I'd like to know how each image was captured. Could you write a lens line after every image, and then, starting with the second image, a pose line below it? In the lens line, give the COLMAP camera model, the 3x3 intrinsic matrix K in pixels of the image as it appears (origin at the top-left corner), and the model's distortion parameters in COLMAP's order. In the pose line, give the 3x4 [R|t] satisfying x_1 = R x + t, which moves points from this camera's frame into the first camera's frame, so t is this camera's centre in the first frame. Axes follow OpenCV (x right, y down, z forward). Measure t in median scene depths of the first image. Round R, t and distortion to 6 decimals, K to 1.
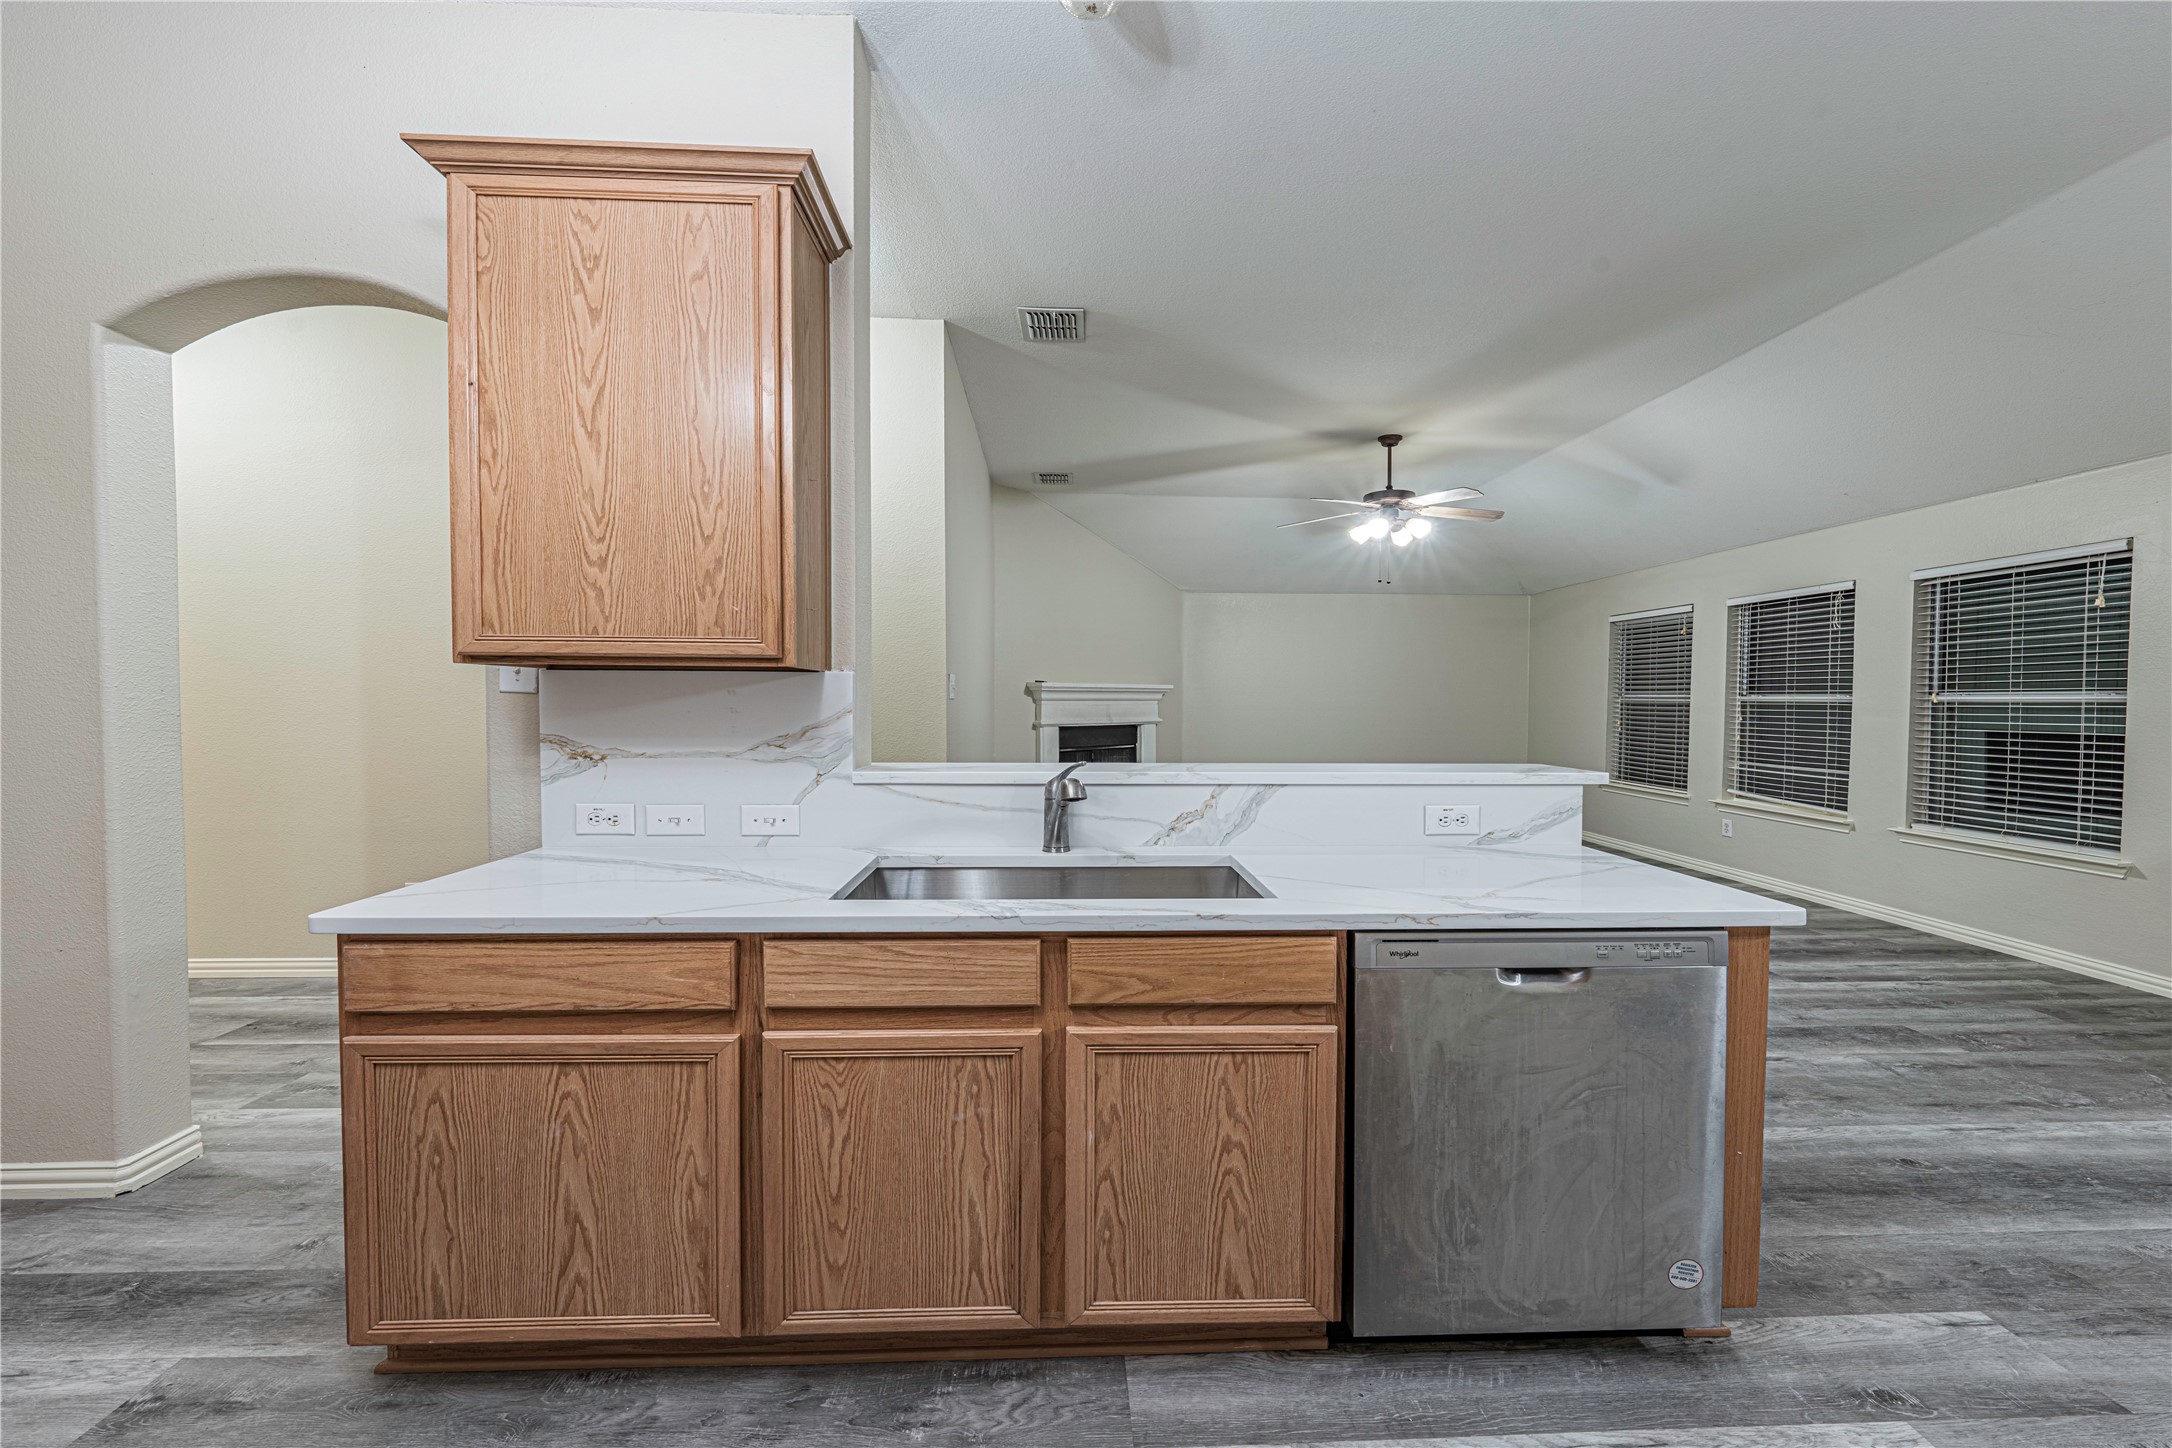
lens RADIAL K [[892.3, 0, 1102.6], [0, 892.3, 720.5], [0, 0, 1]] dist [-0.003702, 0.000487]
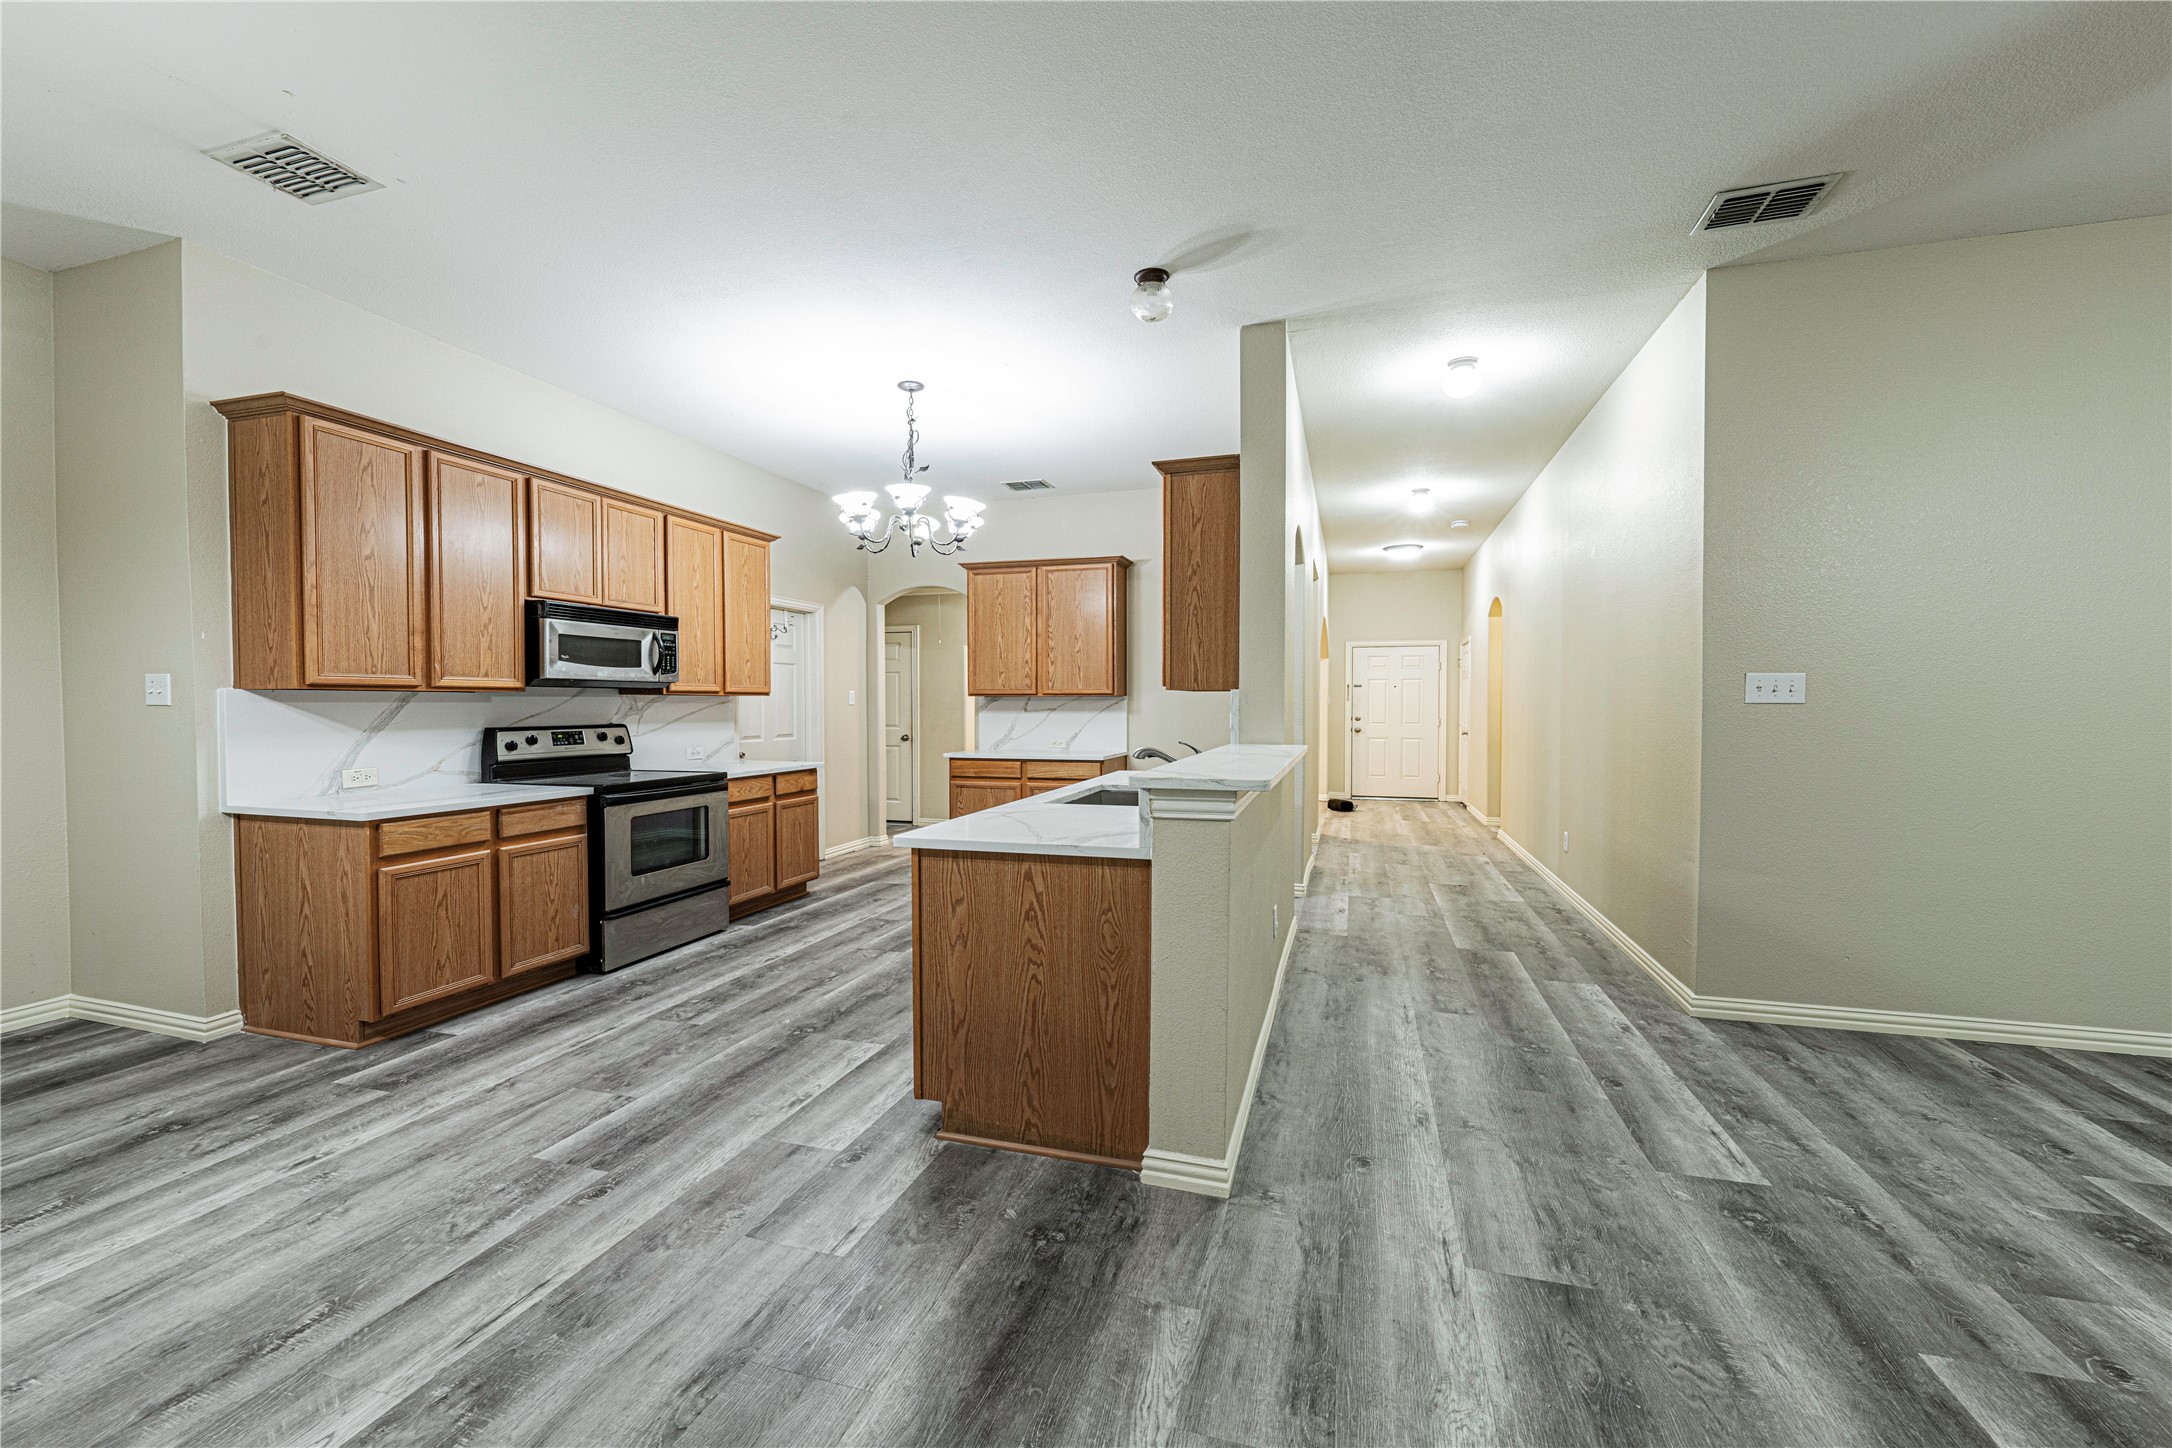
lens RADIAL K [[892.3, 0, 1075.2], [0, 892.3, 723.8], [0, 0, 1]] dist [-0.003702, 0.000487]
pose [[-0.328160, 0.014857, -0.944505, 0.787062], [-0.023027, 0.999453, 0.023722, -0.009336], [0.944342, 0.029533, -0.327638, 0.659683]]
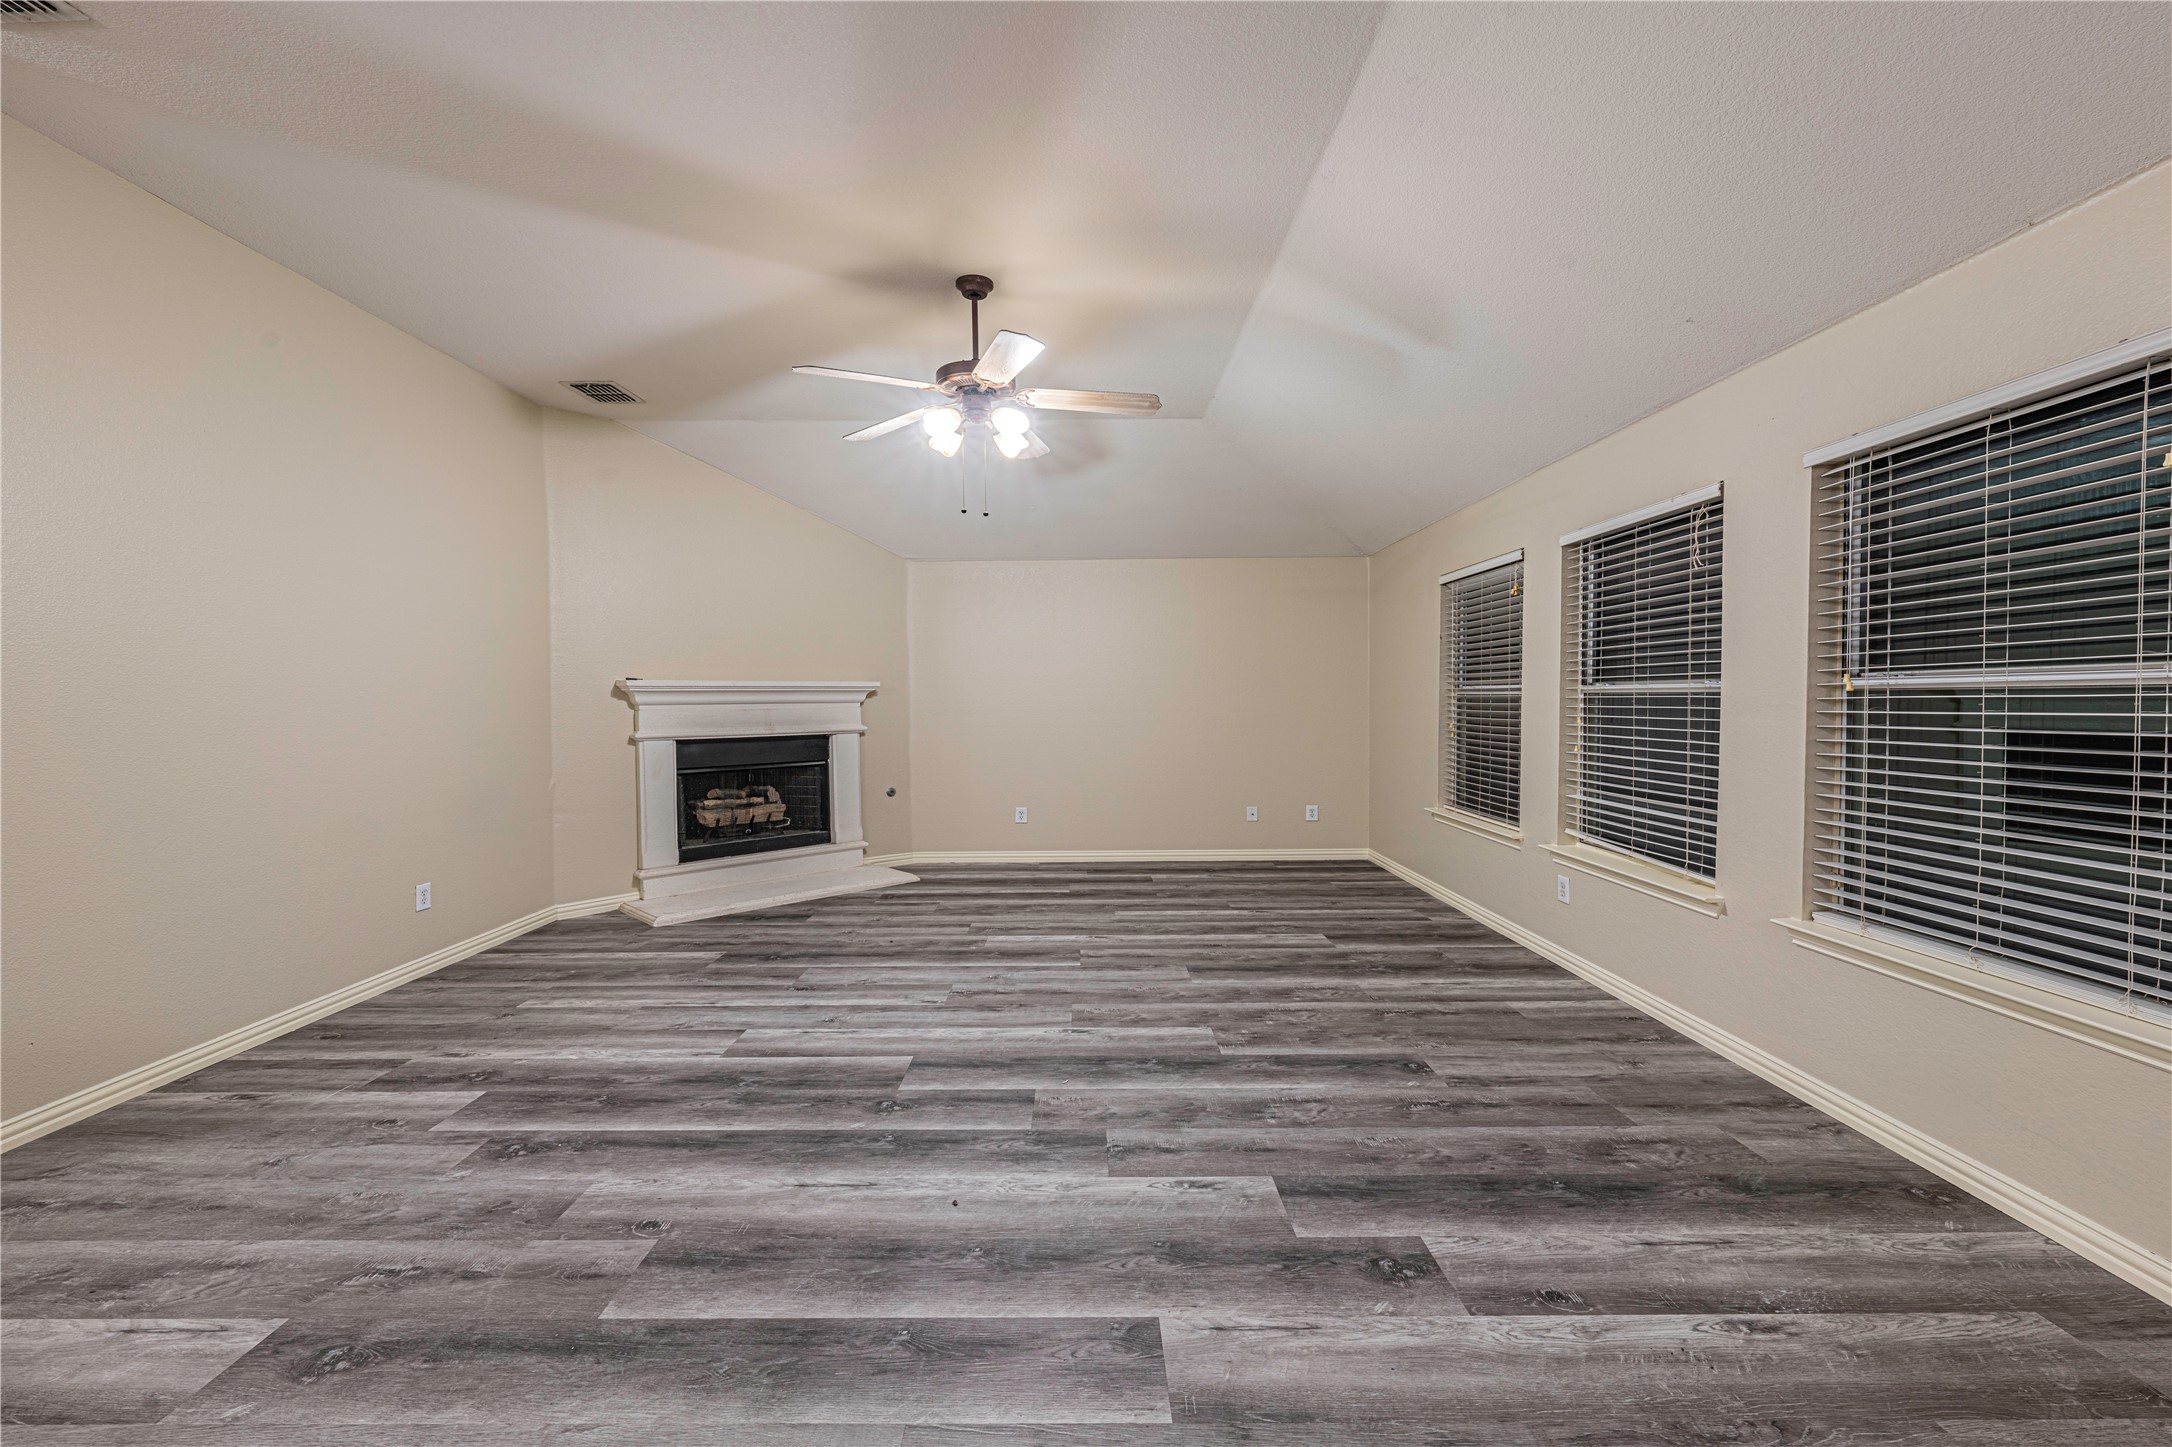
lens RADIAL K [[892.3, 0, 1068.7], [0, 892.3, 722.9], [0, 0, 1]] dist [-0.003702, 0.000487]
pose [[0.998648, -0.011963, -0.050578, 0.537870], [0.012059, 0.999926, 0.001580, -0.008287], [0.050555, -0.002188, 0.998719, 0.481235]]
